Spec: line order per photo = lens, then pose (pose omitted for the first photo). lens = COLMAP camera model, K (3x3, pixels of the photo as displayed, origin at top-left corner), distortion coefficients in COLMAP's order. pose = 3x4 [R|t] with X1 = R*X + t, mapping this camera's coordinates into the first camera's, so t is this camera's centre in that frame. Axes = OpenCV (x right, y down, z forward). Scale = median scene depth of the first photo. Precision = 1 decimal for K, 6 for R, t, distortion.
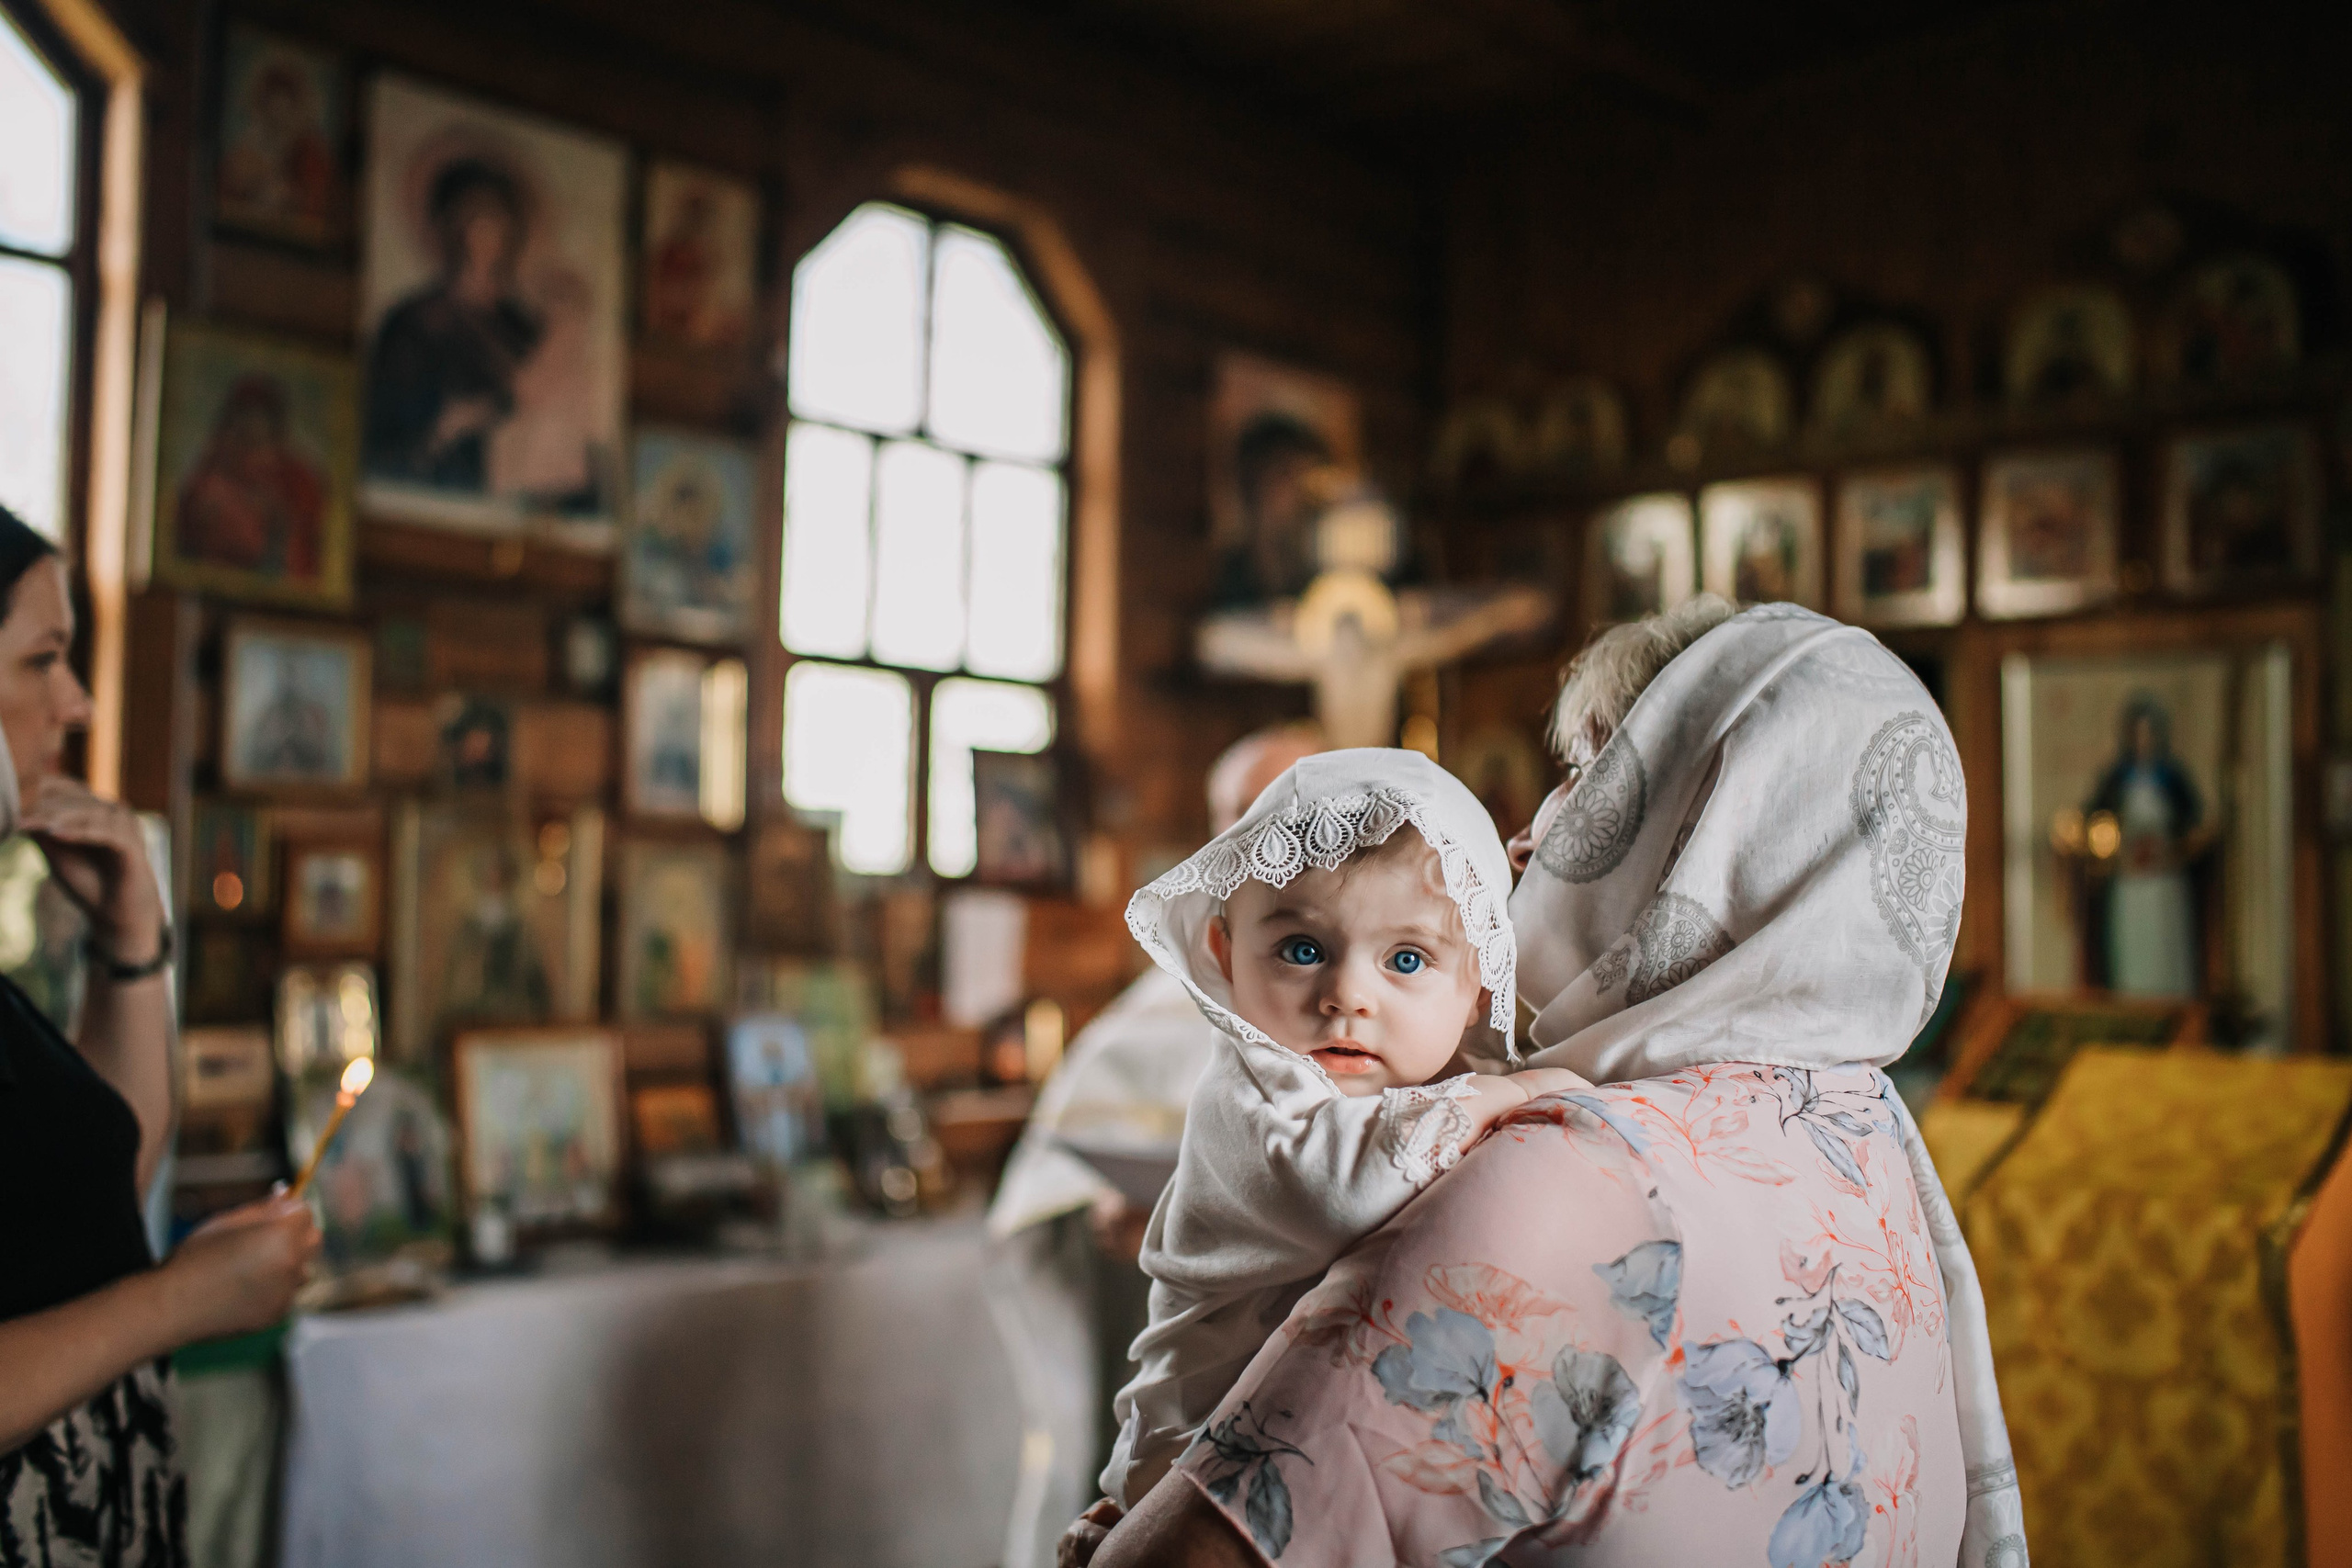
lens RADIAL K [[2261.2, 0, 1169.6], [0, 2261.2, 764.6], [0, 0, 1]] dist [0.063237, 0.000000]
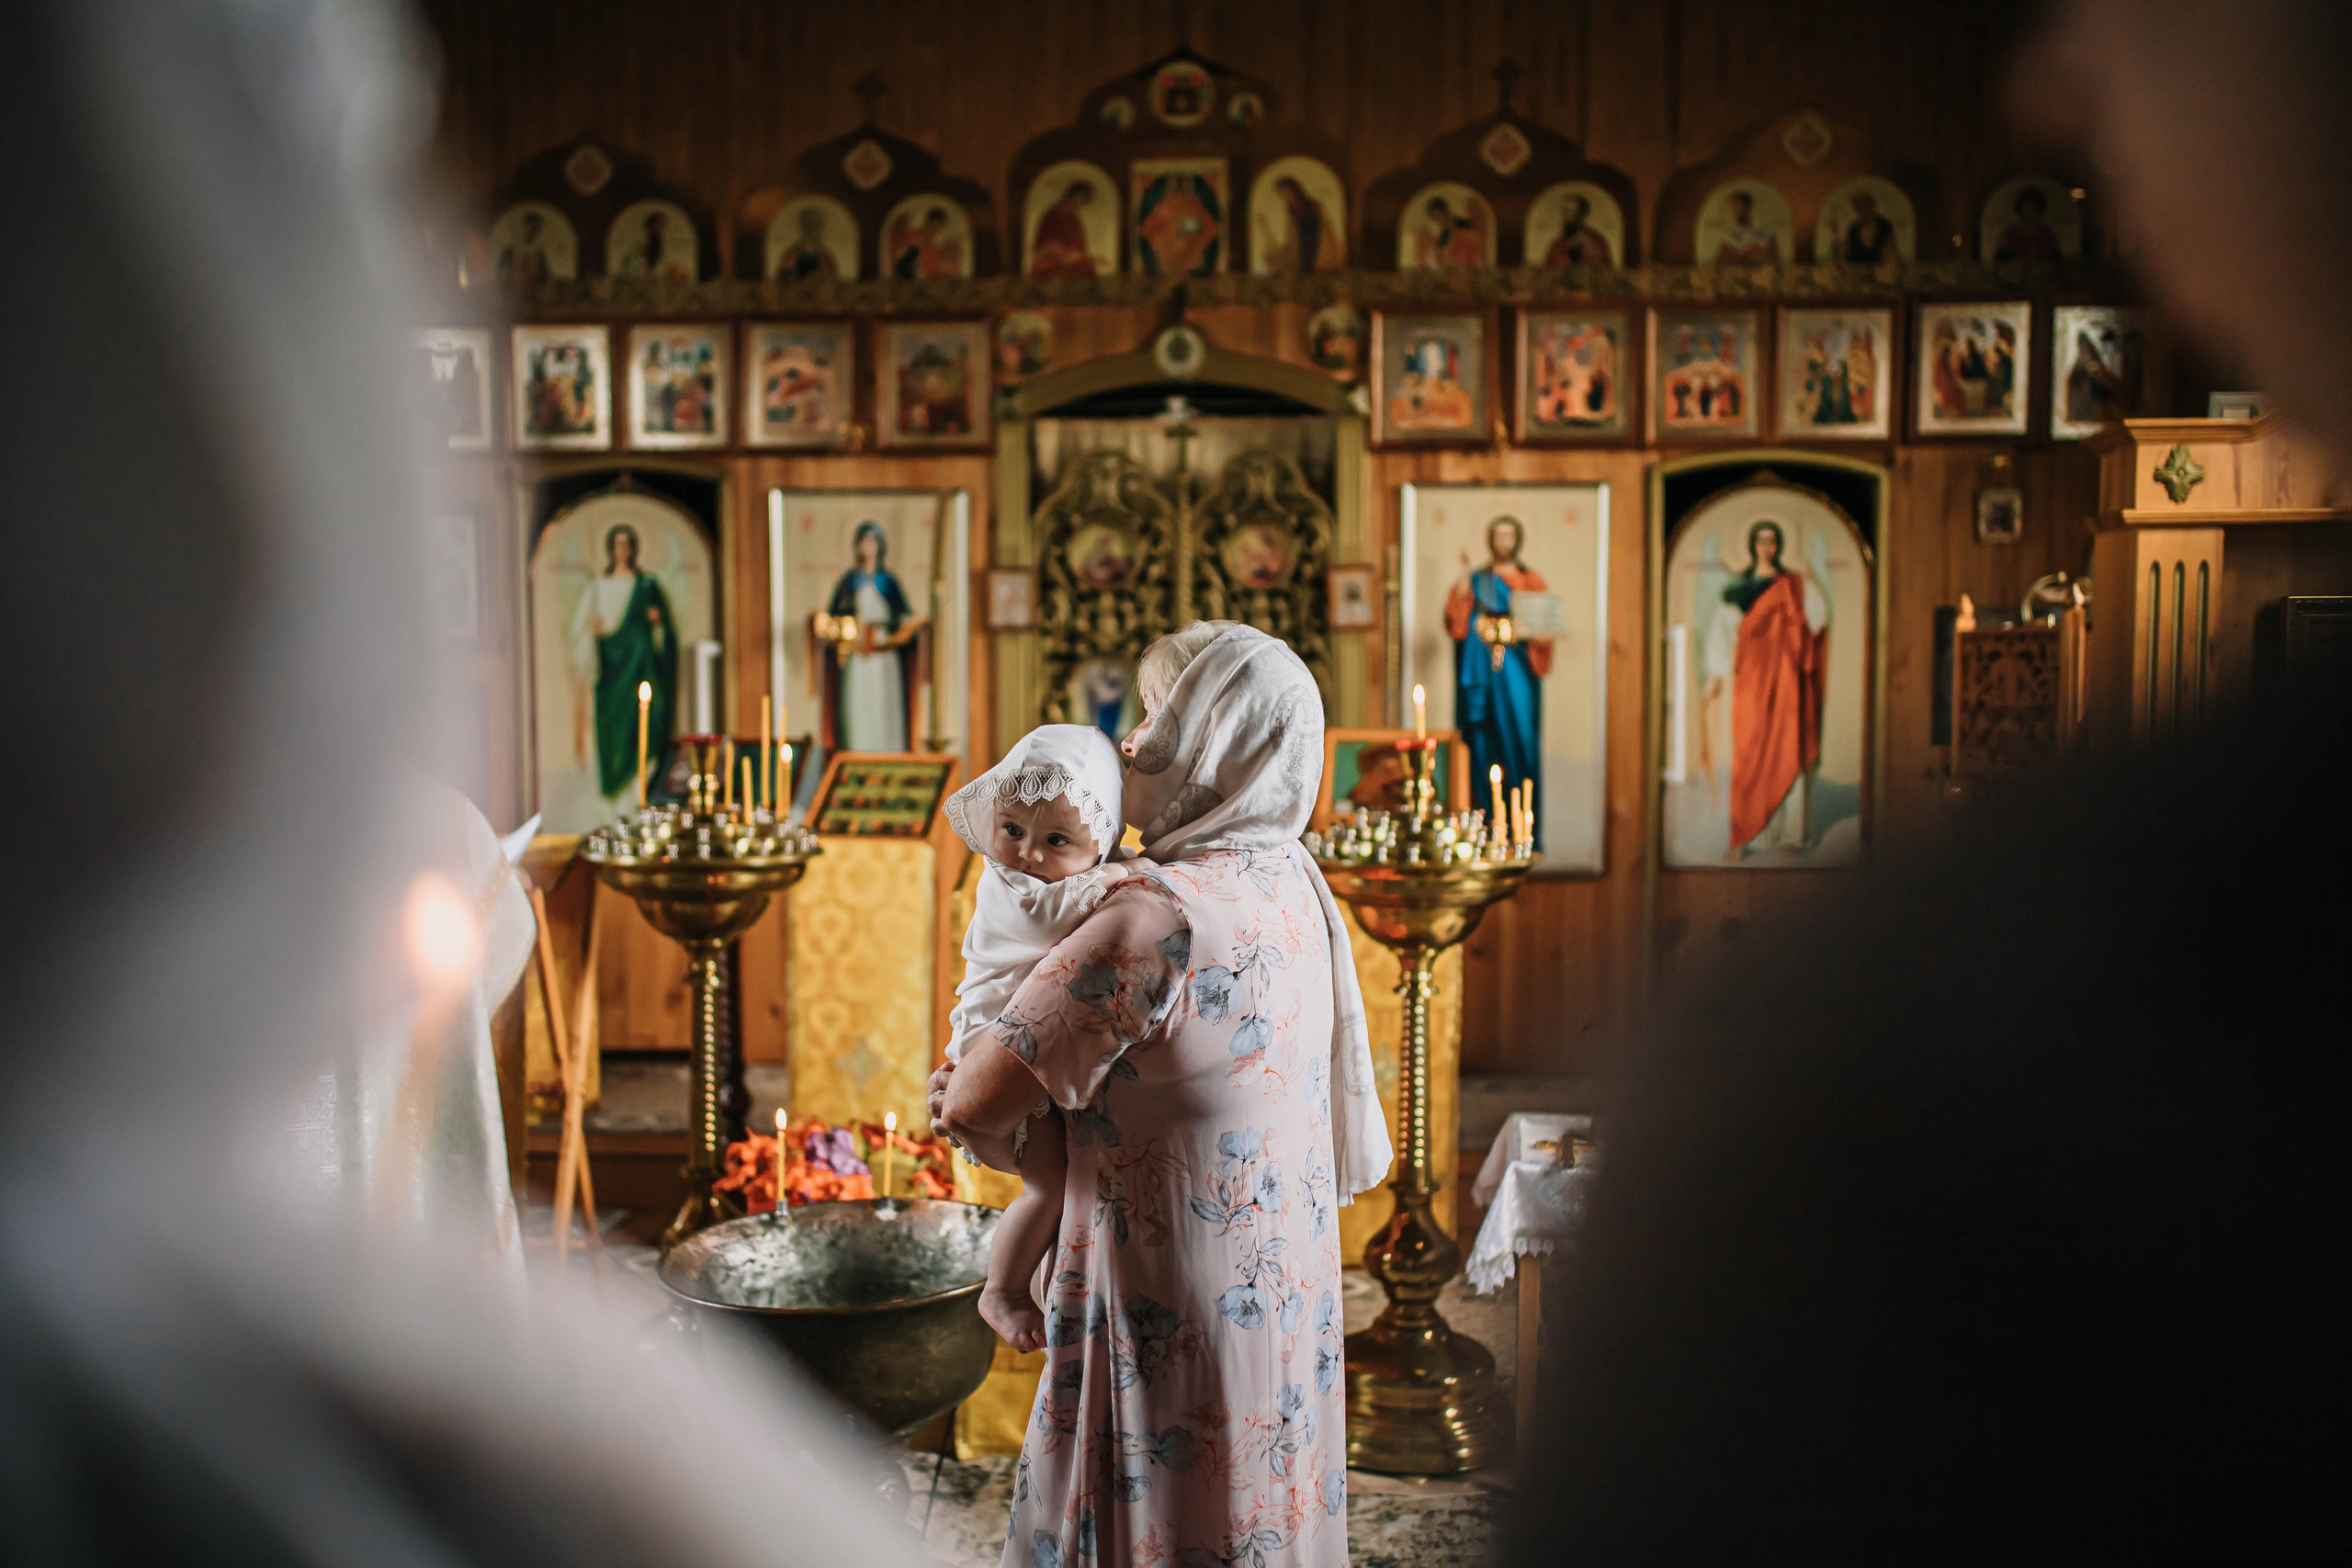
lens RADIAL K [[2261.2, 0, 1181.9], [0, 2261.2, 778.3], [0, 0, 1]] dist [0.063237, 0.000000]
pose [[0.788576, -0.052657, 0.612678, -0.243886], [-0.028174, 0.992187, 0.121537, -0.045814], [-0.614291, -0.113103, 0.780932, -0.160815]]
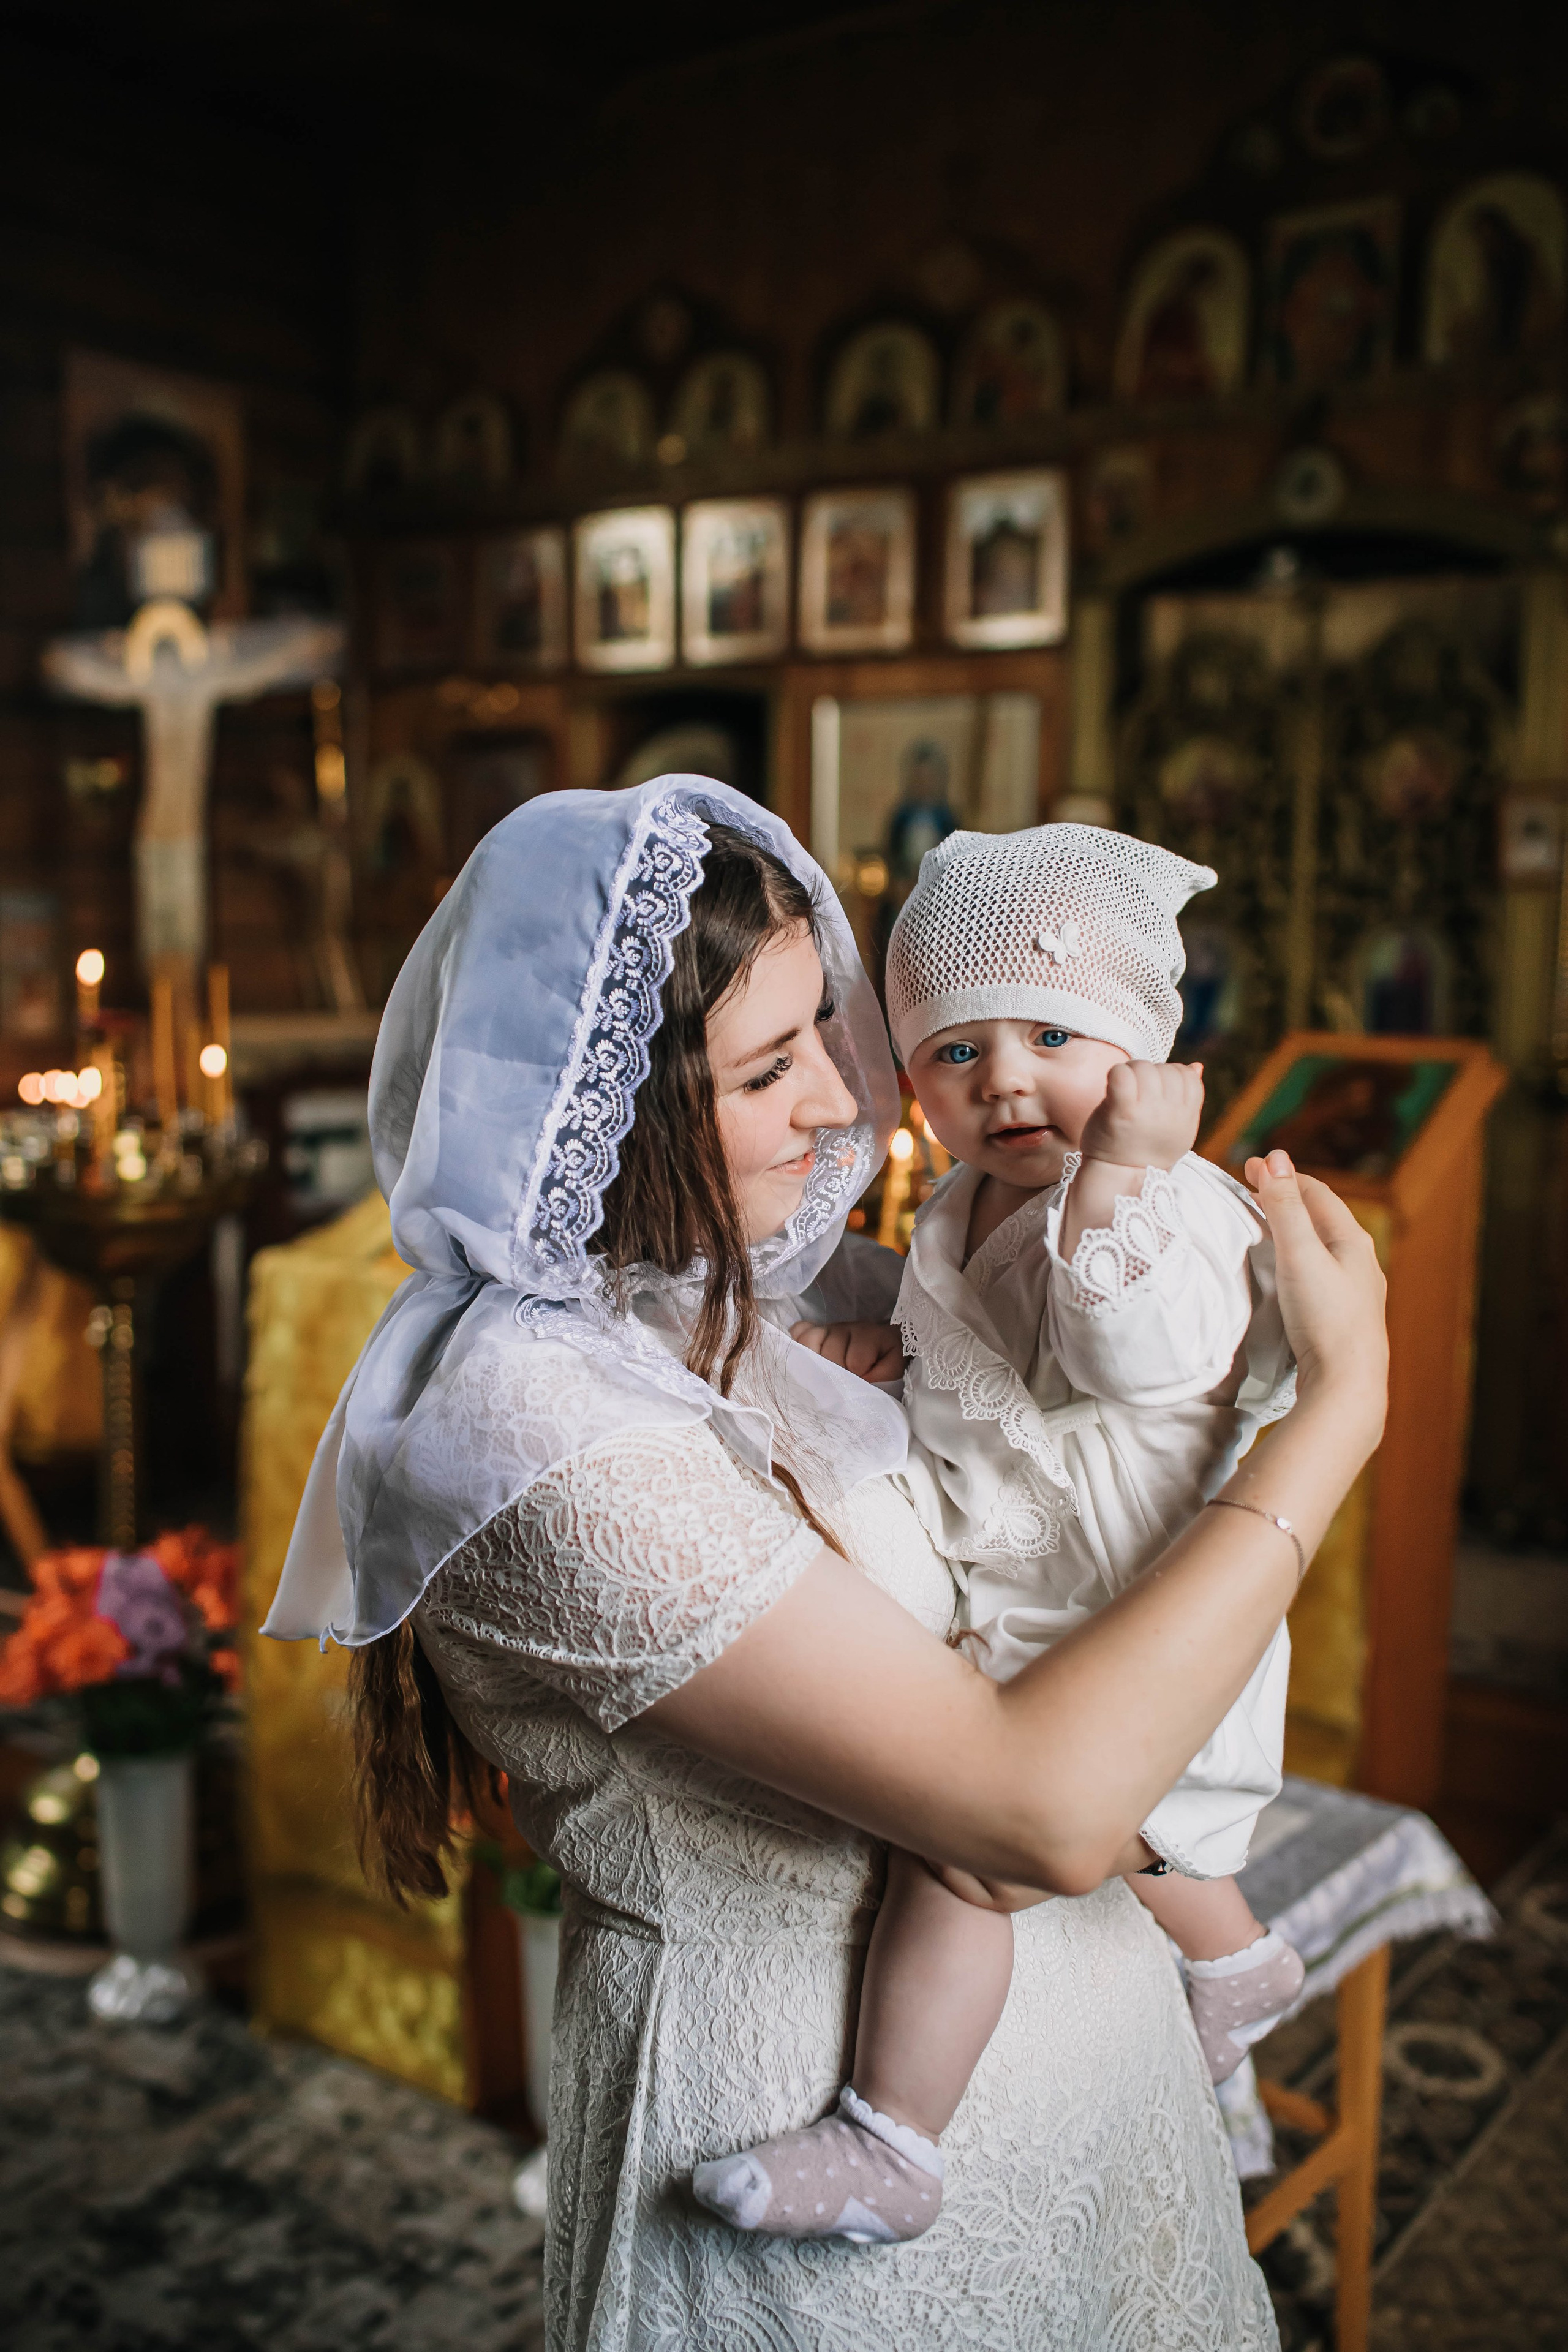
lens RADIAL K [[2261.4, 0, 786.7], [0, 2261.4, 1197.9], [0, 0, 1]] dist [0.063237, 0.000000]
pose [[0.990545, -0.019745, 0.135763, 0.209077], [-0.007779, 0.979913, 0.199272, -0.030360], [-0.136970, -0.198444, 0.970494, -0.054446]]
